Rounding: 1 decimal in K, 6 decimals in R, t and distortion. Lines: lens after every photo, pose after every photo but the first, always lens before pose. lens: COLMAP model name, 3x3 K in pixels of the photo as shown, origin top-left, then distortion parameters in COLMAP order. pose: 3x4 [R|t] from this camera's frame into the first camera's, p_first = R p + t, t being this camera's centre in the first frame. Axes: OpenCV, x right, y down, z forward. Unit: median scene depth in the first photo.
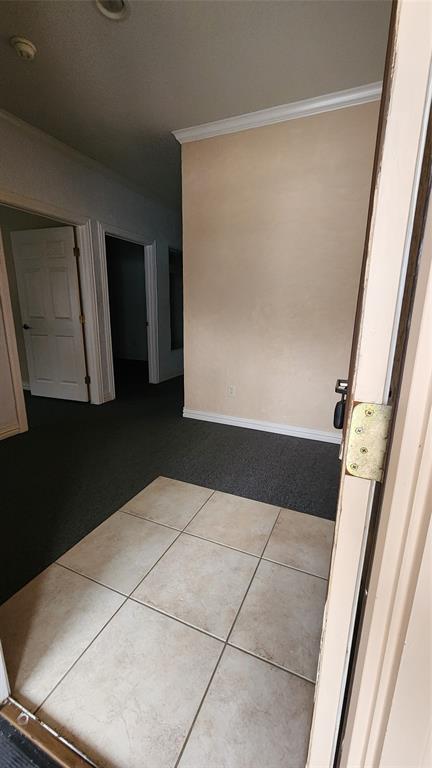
lens RADIAL K [[314.7, 0, 216.0], [0, 314.7, 384.0], [0, 0, 1]] dist [0.001152, 0.000302]
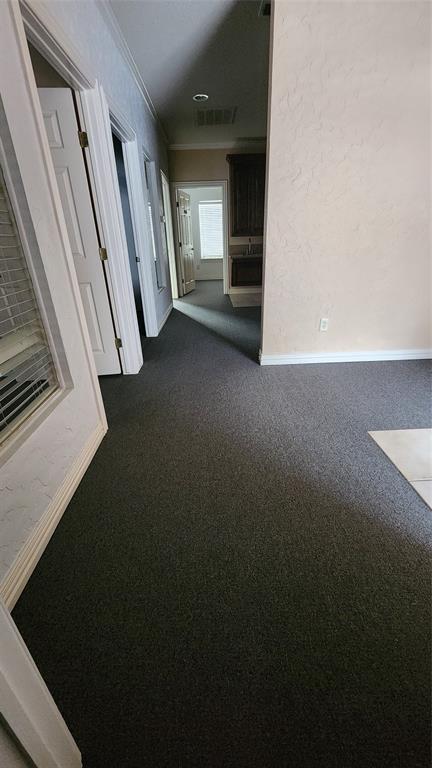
lens RADIAL K [[314.7, 0, 216.0], [0, 314.7, 384.0], [0, 0, 1]] dist [0.001152, 0.000302]
pose [[0.900806, -0.222539, 0.372861, -1.050070], [0.148904, 0.964934, 0.216171, -0.099000], [-0.407893, -0.139208, 0.902355, 0.518501]]
